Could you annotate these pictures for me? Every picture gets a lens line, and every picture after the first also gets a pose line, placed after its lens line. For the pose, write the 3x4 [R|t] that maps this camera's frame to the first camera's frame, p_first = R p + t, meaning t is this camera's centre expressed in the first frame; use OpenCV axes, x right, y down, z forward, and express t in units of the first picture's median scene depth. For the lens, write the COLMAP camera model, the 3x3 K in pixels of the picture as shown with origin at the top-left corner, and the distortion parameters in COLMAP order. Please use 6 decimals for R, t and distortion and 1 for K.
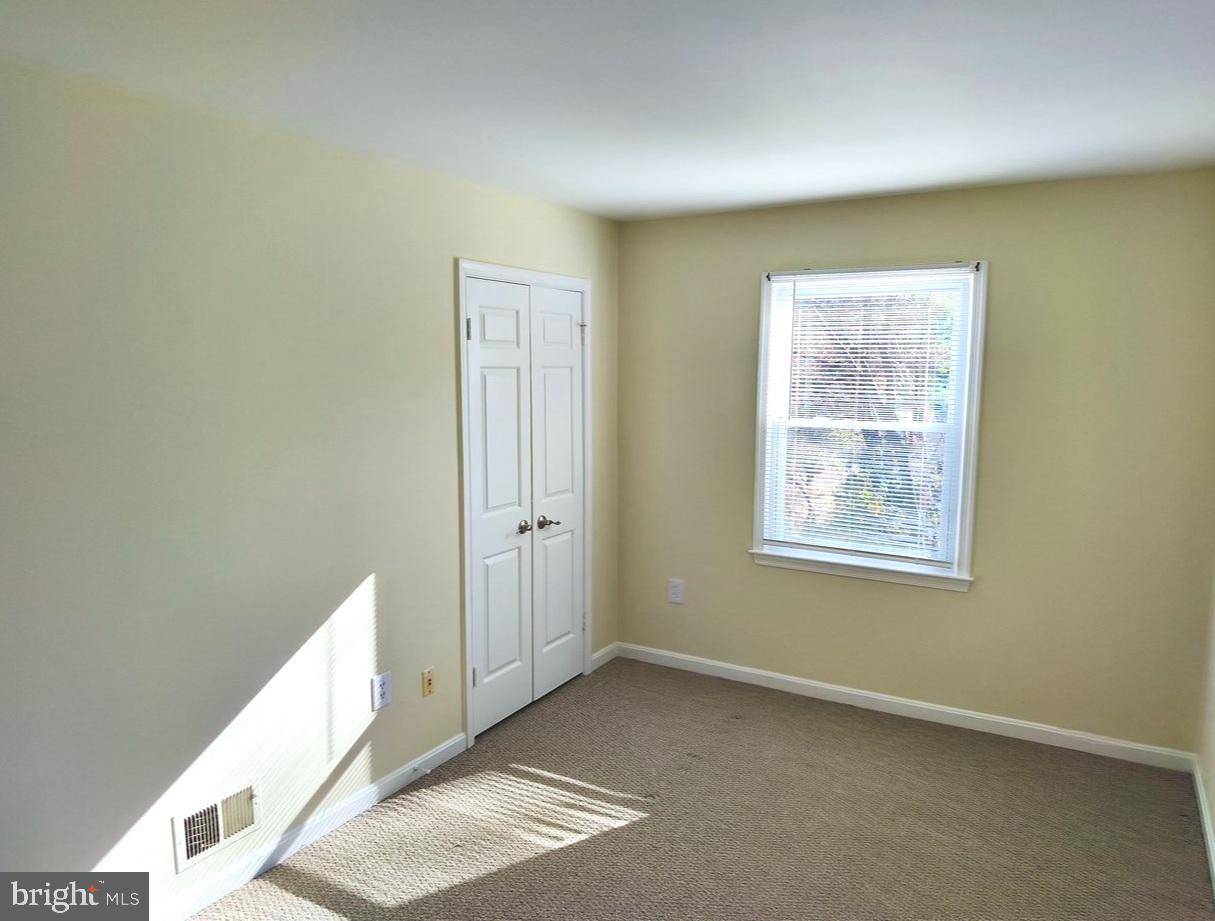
lens RADIAL K [[860.6, 0, 607.3], [0, 860.6, 473.5], [0, 0, 1]] dist [0.001109, -0.001224]
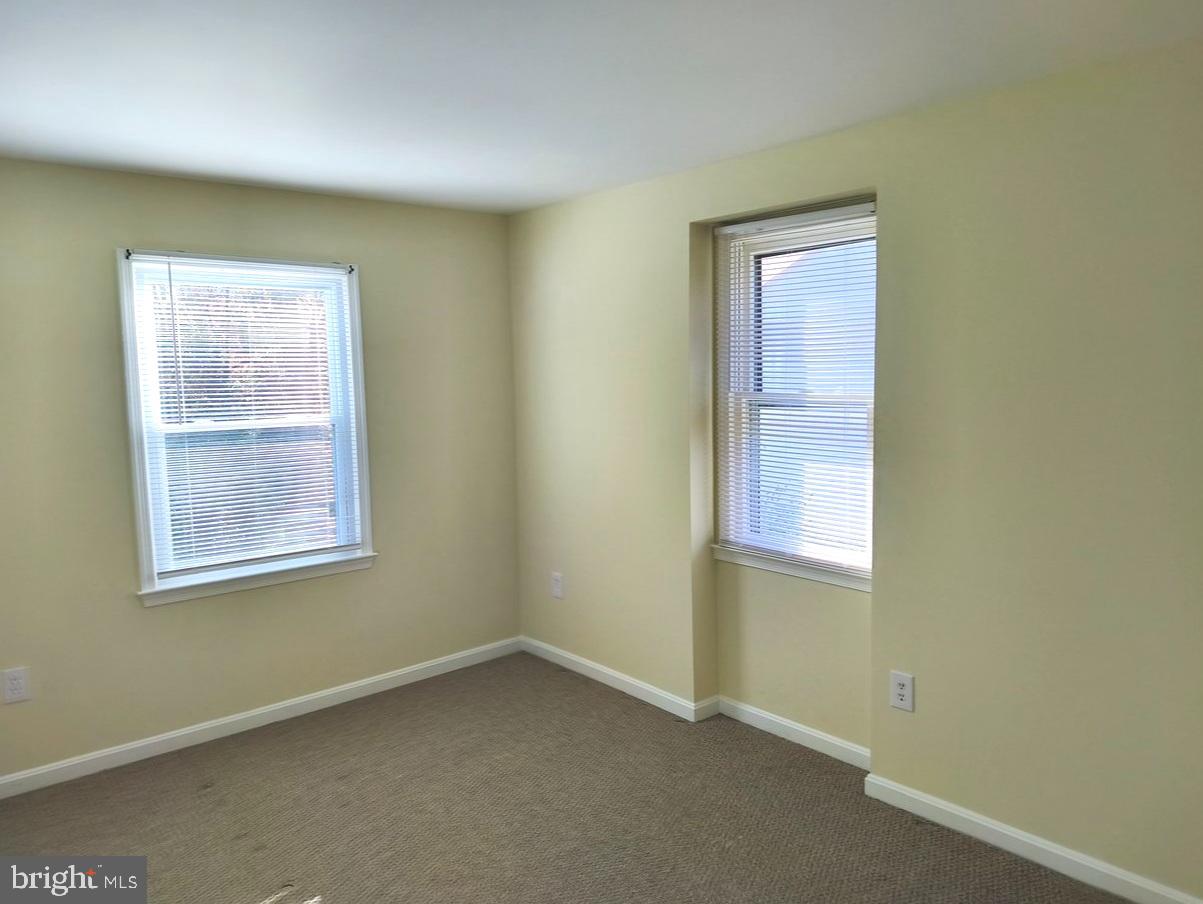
lens RADIAL K [[854.1, 0, 601.5], [0, 854.1, 452.0], [0, 0, 1]] dist [0.087914, -0.128247]
pose [[0.311455, -0.101570, 0.944817, -0.497145], [0.143923, 0.987843, 0.058752, -0.027854], [-0.939299, 0.117682, 0.322287, 0.351953]]
